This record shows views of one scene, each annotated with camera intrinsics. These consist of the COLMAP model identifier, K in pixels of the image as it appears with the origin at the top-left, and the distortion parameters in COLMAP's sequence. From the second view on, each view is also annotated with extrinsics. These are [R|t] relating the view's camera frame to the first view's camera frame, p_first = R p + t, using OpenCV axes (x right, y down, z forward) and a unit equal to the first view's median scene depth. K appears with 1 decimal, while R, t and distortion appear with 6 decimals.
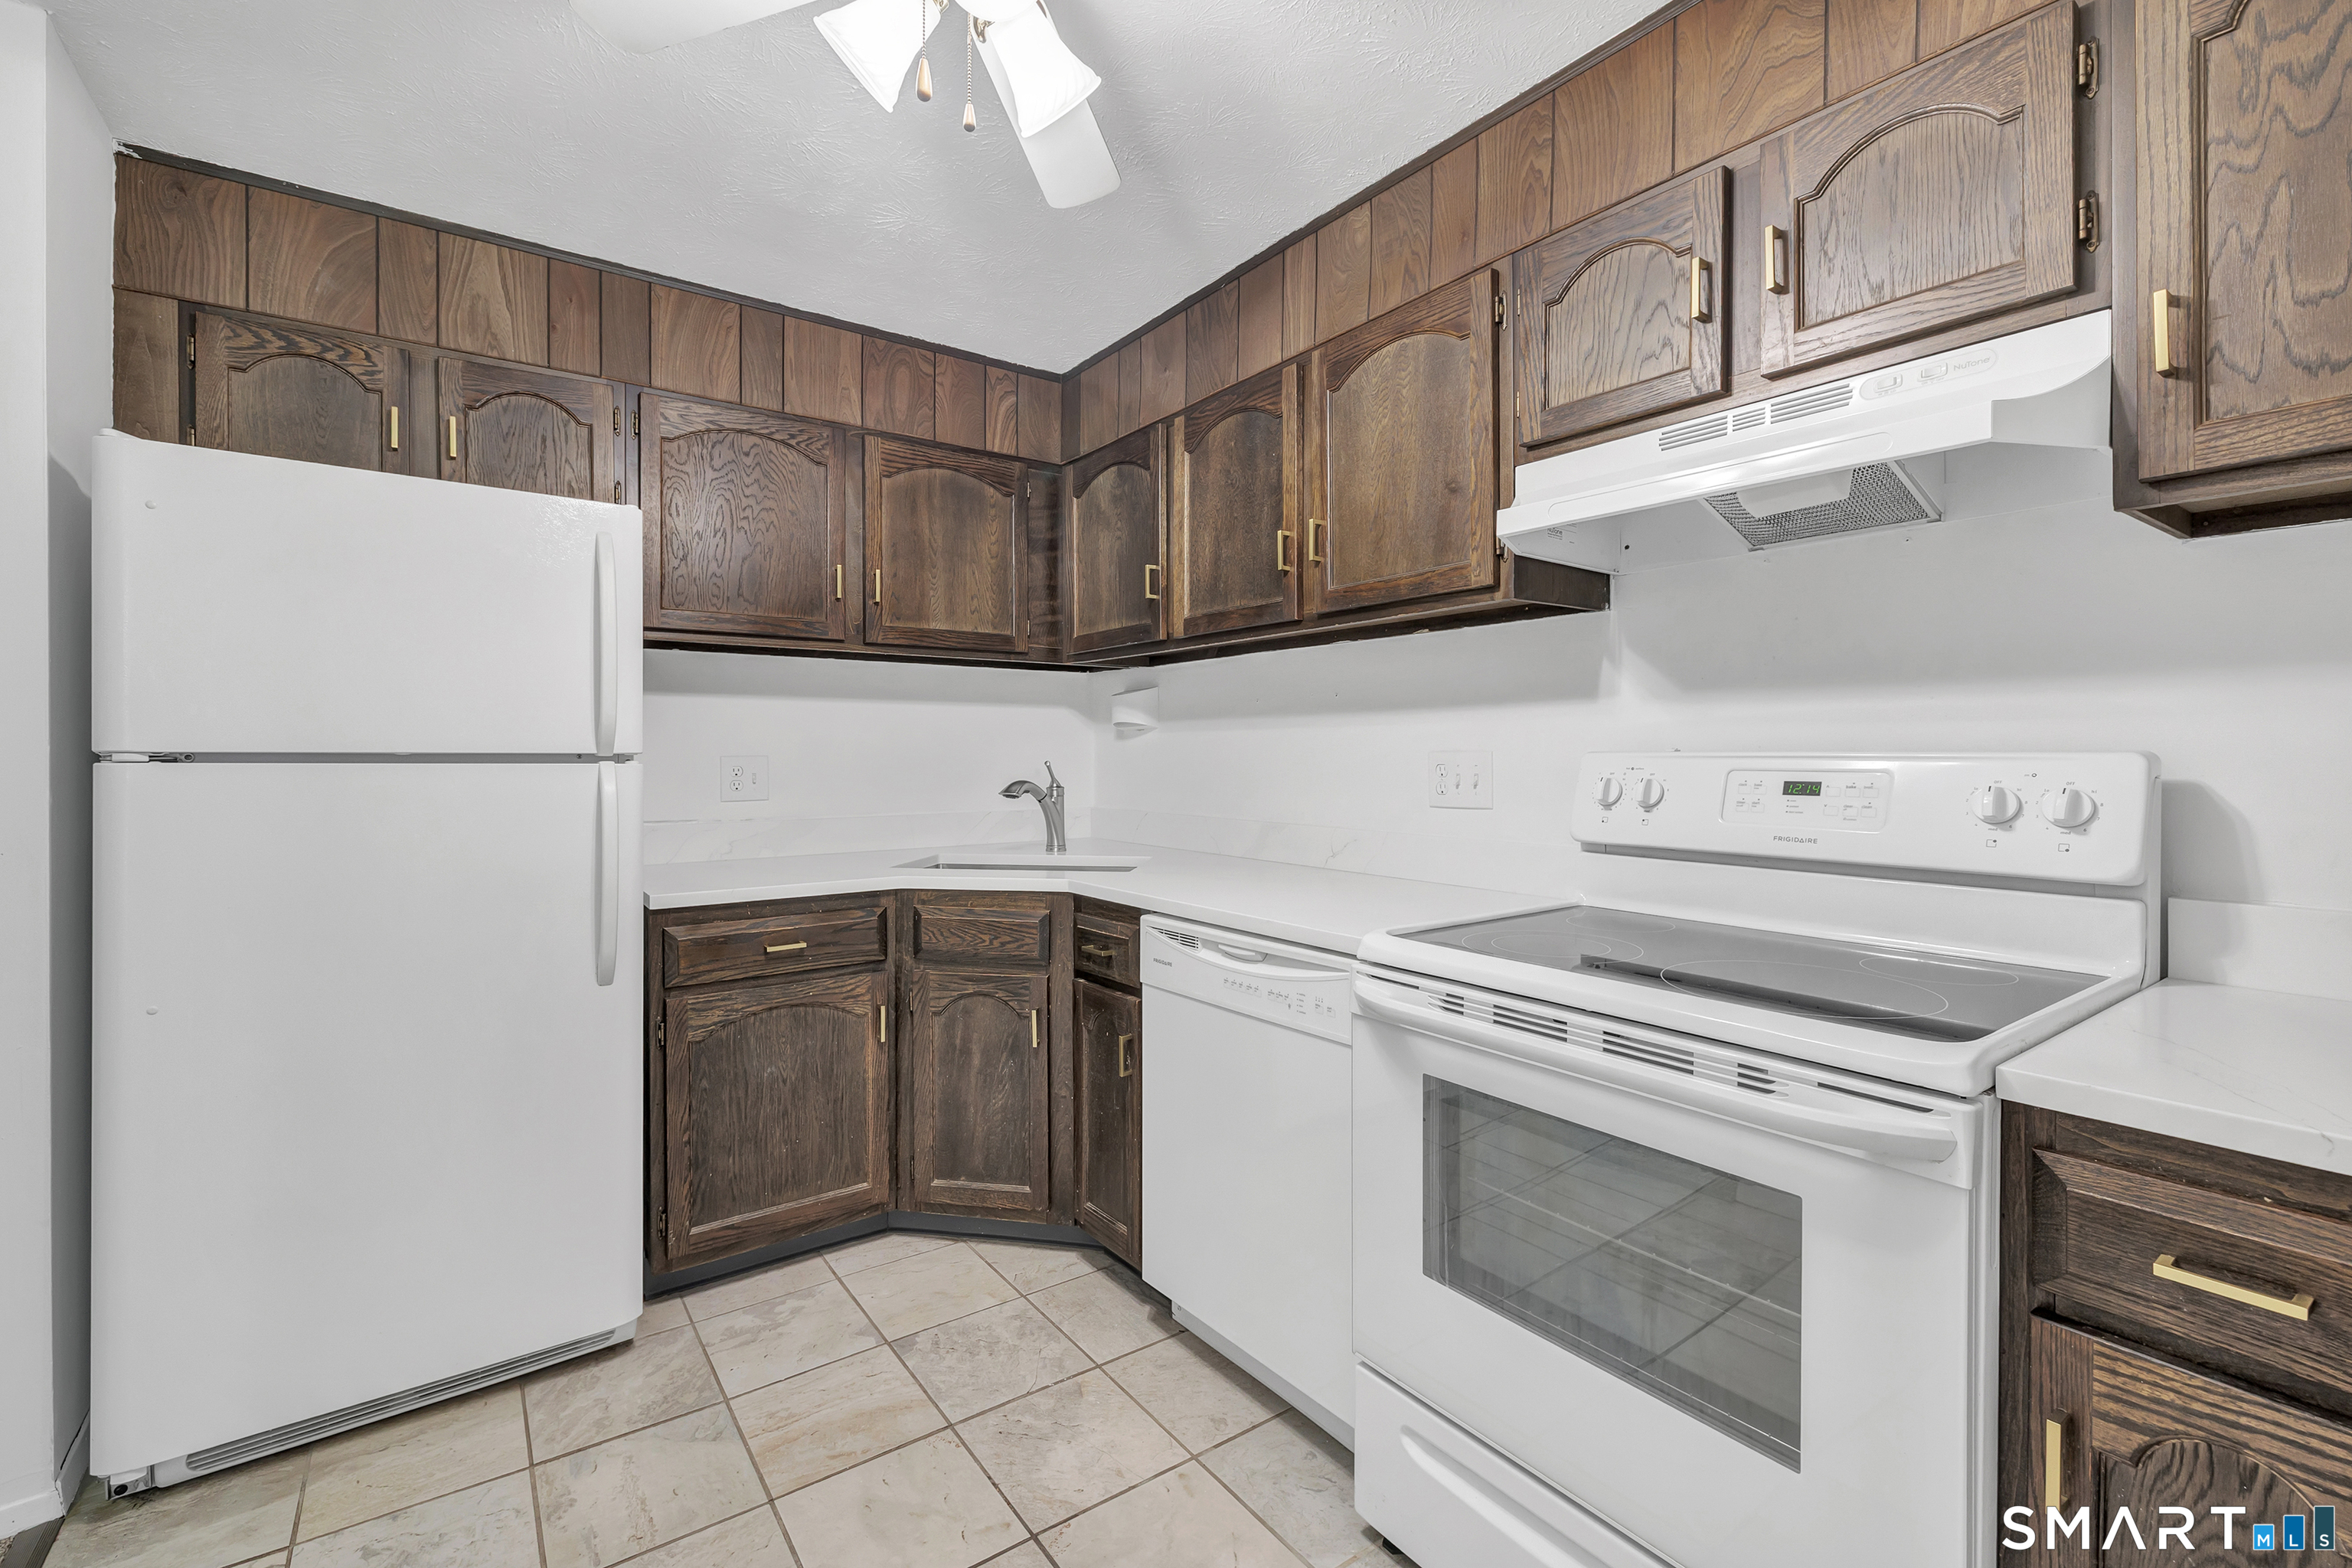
lens RADIAL K [[1004.5, 0, 1171.4], [0, 1004.5, 773.9], [0, 0, 1]] dist [0.001301, -0.000532]
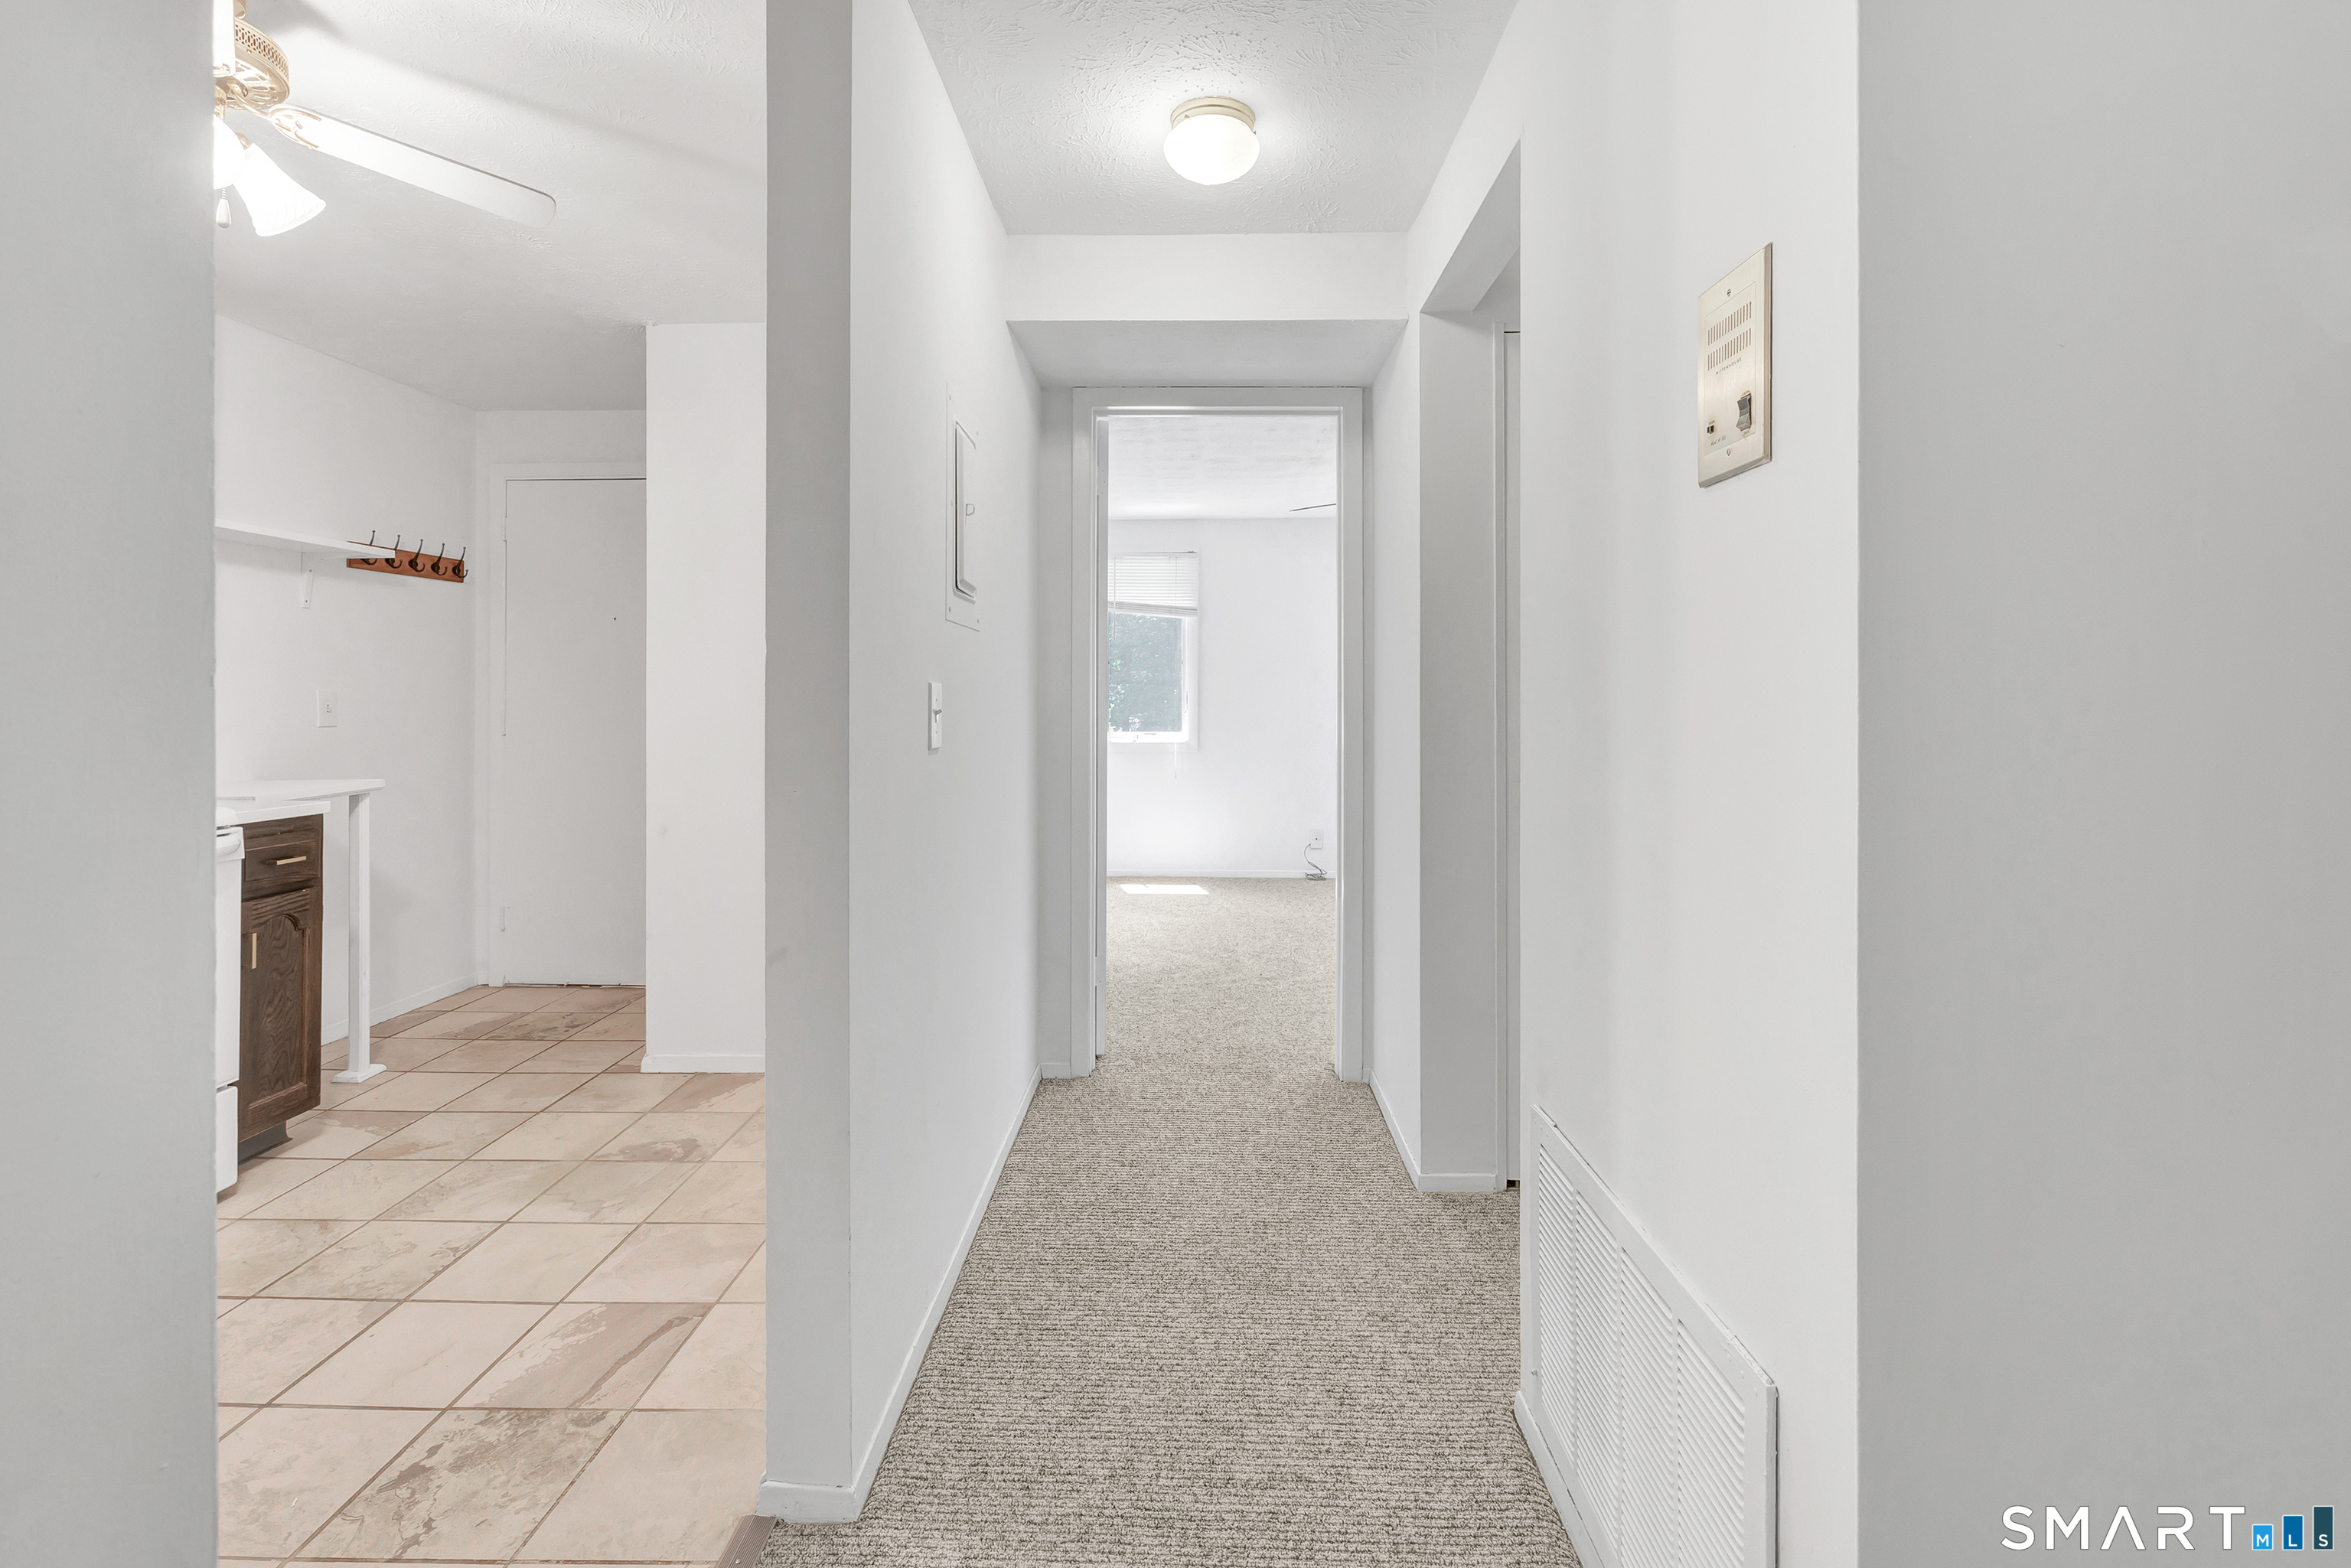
lens RADIAL K [[1057.9, 0, 1175.0], [0, 1057.9, 690.6], [0, 0, 1]] dist [-0.000462, -0.000099]
pose [[-0.801175, 0.001154, 0.598429, -1.122700], [0.008075, 0.999928, 0.008883, -0.011989], [-0.598375, 0.011949, -0.801127, 0.699647]]
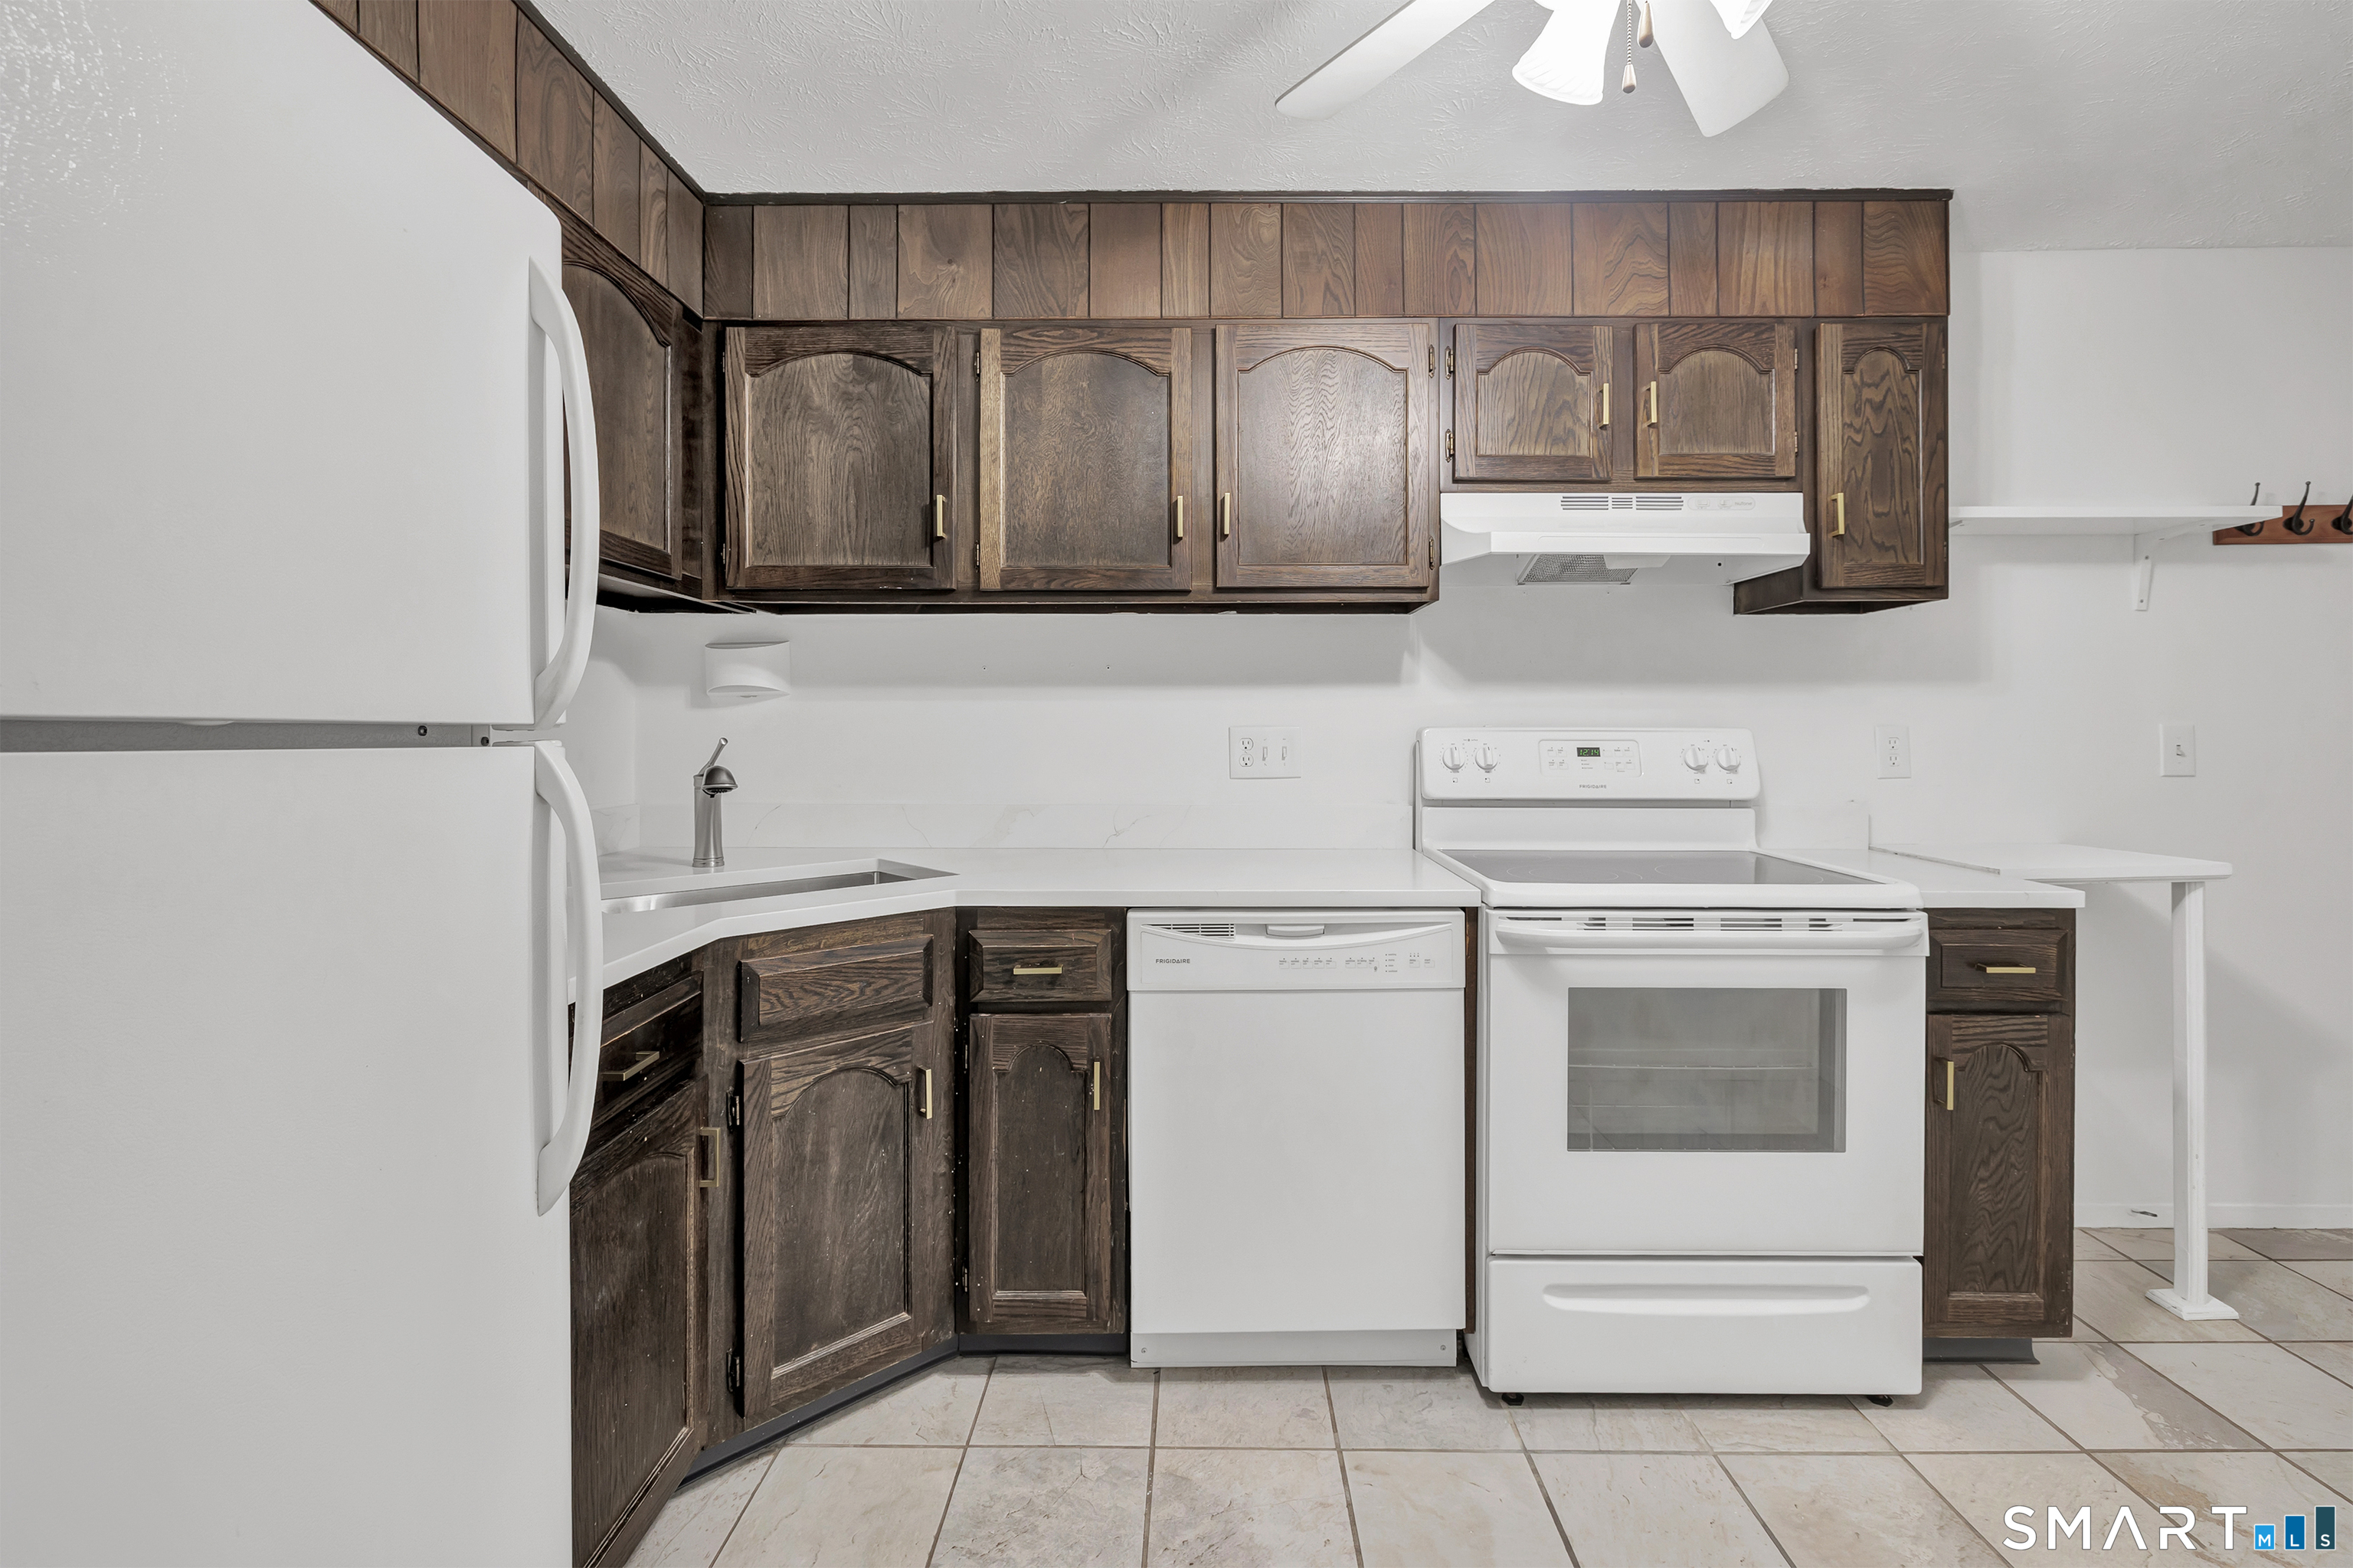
lens RADIAL K [[1039.6, 0, 1189.9], [0, 1039.6, 741.9], [0, 0, 1]] dist [-0.000918, -0.000189]
pose [[0.590315, -0.008451, 0.807129, -0.646326], [0.015664, 0.999877, -0.000987, -0.005378], [-0.807021, 0.013226, 0.590375, 0.381595]]
